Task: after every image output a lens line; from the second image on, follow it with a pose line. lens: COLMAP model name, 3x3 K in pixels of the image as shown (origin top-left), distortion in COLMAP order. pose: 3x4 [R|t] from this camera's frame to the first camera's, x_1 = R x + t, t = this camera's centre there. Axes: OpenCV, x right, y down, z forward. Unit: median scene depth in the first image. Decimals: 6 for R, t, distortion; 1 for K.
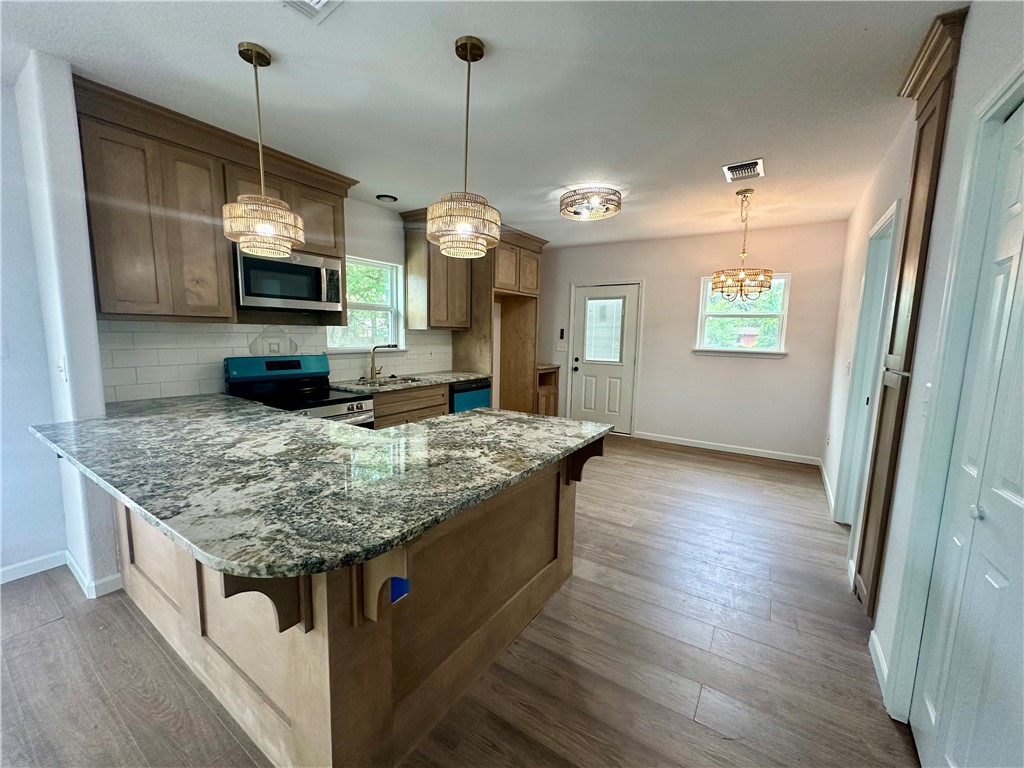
lens RADIAL K [[408.3, 0, 512.0], [0, 408.3, 384.0], [0, 0, 1]] dist [-0.003834, 0.000661]
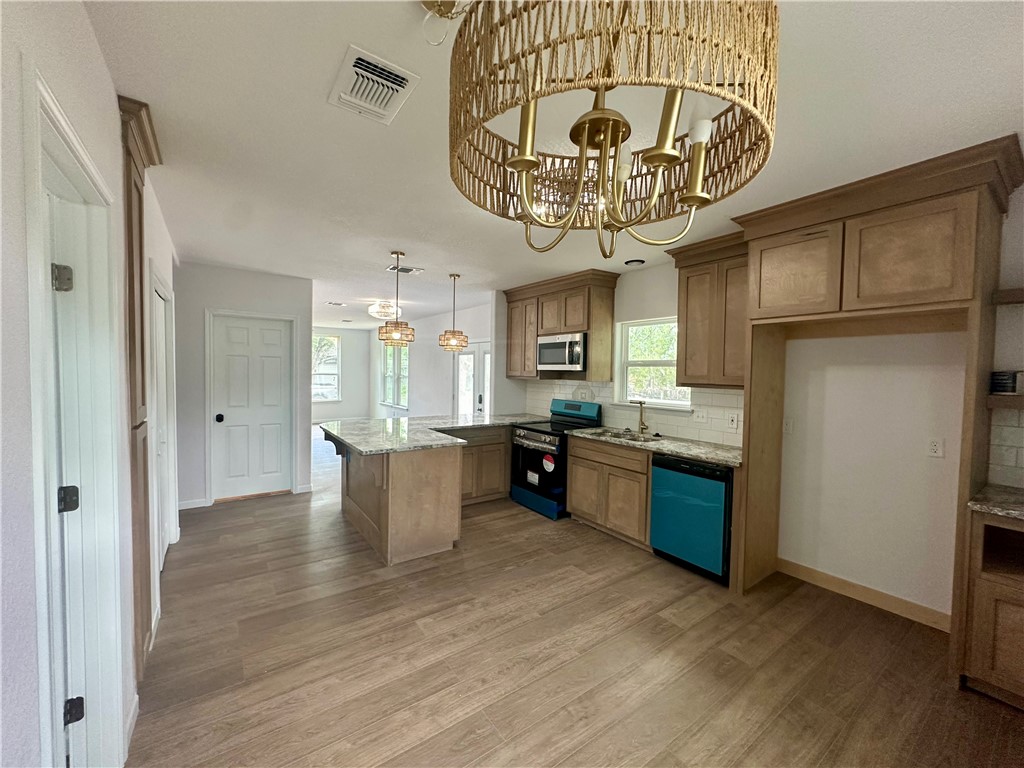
lens RADIAL K [[408.4, 0, 512.0], [0, 408.4, 384.0], [0, 0, 1]] dist [-0.003028, 0.000603]
pose [[-0.357512, 0.003578, -0.933902, 1.111500], [-0.139620, 0.988550, 0.057235, -0.222056], [0.923413, 0.150853, -0.352918, 1.573371]]
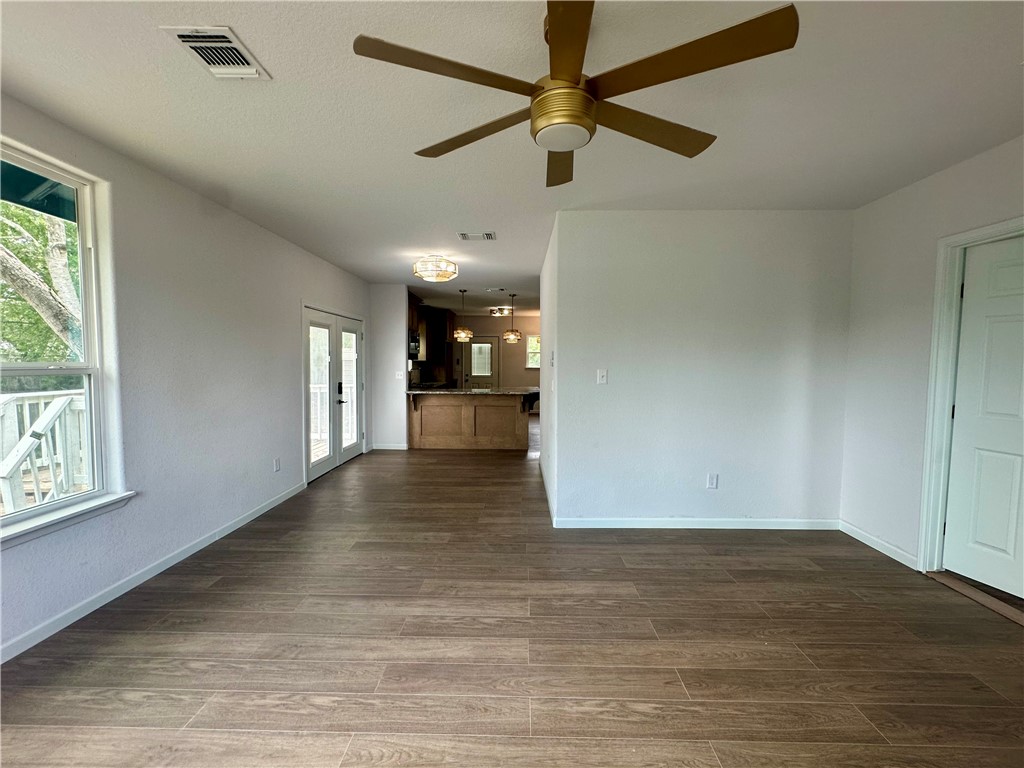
lens RADIAL K [[444.3, 0, 512.0], [0, 444.3, 384.0], [0, 0, 1]] dist [-0.002820, -0.000340]
pose [[0.844598, -0.041028, 0.533827, -1.711503], [0.077001, 0.996002, -0.045278, 0.199393], [-0.529835, 0.079347, 0.844381, -1.860688]]
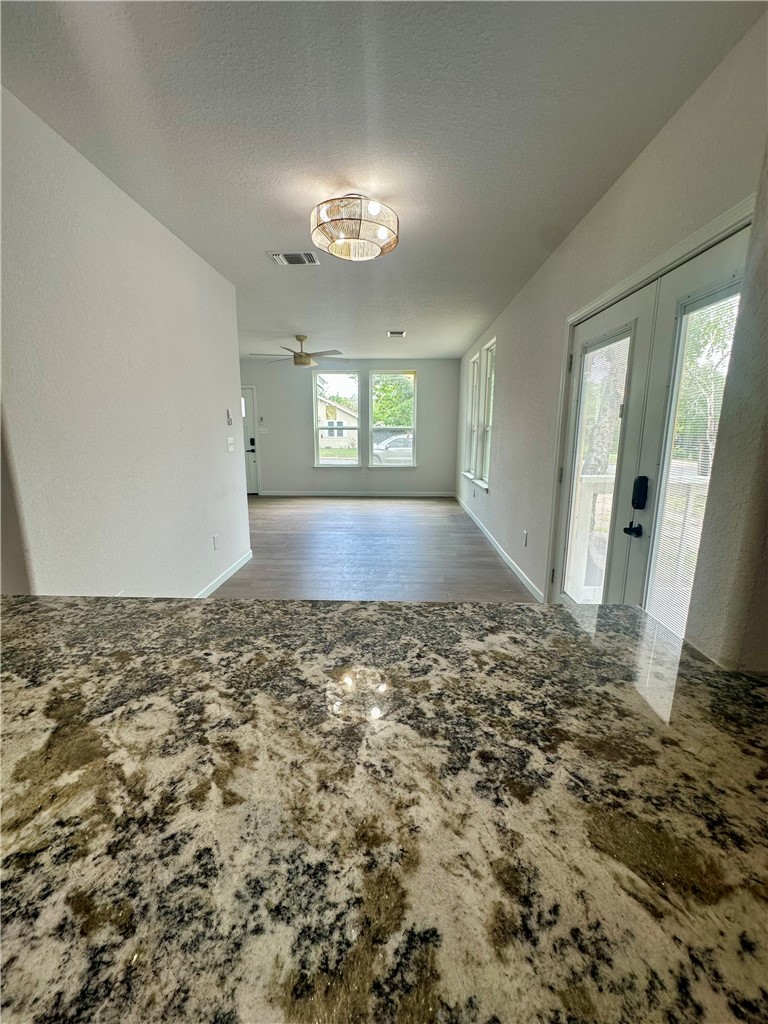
lens RADIAL K [[408.3, 0, 384.0], [0, 408.3, 512.0], [0, 0, 1]] dist [-0.003834, 0.000661]
pose [[-0.853819, 0.081165, -0.514203, -0.466943], [-0.084608, 0.953000, 0.290918, -0.089755], [0.513648, 0.291897, -0.806822, 0.850539]]
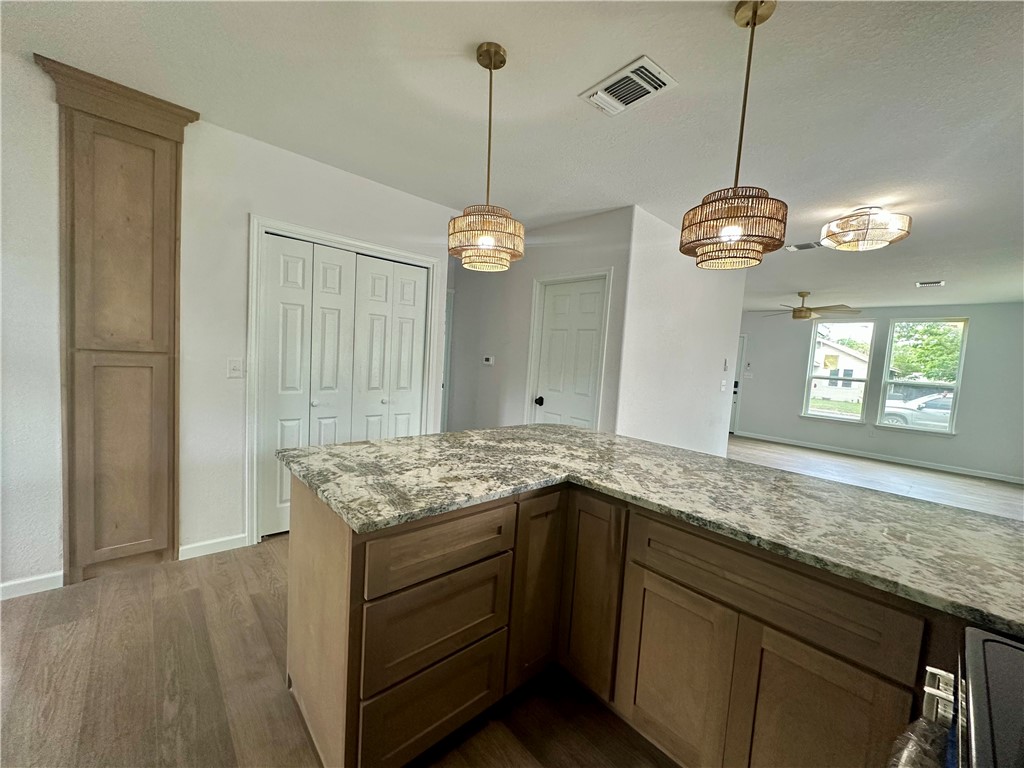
lens RADIAL K [[408.3, 0, 512.0], [0, 408.3, 384.0], [0, 0, 1]] dist [-0.003834, 0.000661]
pose [[-0.964682, -0.100868, 0.243339, -0.297912], [-0.053692, 0.979682, 0.193239, -0.161163], [-0.257887, 0.173348, -0.950497, 1.315312]]
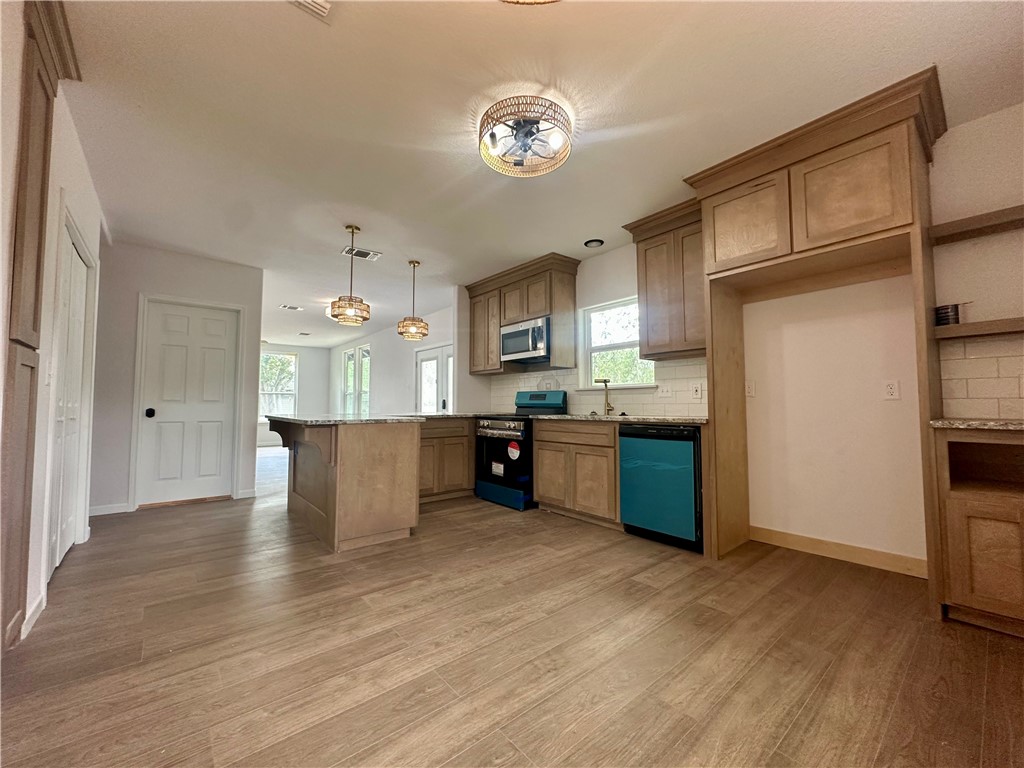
lens RADIAL K [[408.3, 0, 512.0], [0, 408.3, 384.0], [0, 0, 1]] dist [-0.003834, 0.000661]
pose [[-0.284705, -0.071913, -0.955914, 1.046031], [-0.122945, 0.991686, -0.037987, -0.031402], [0.950699, 0.106709, -0.291179, 1.599889]]
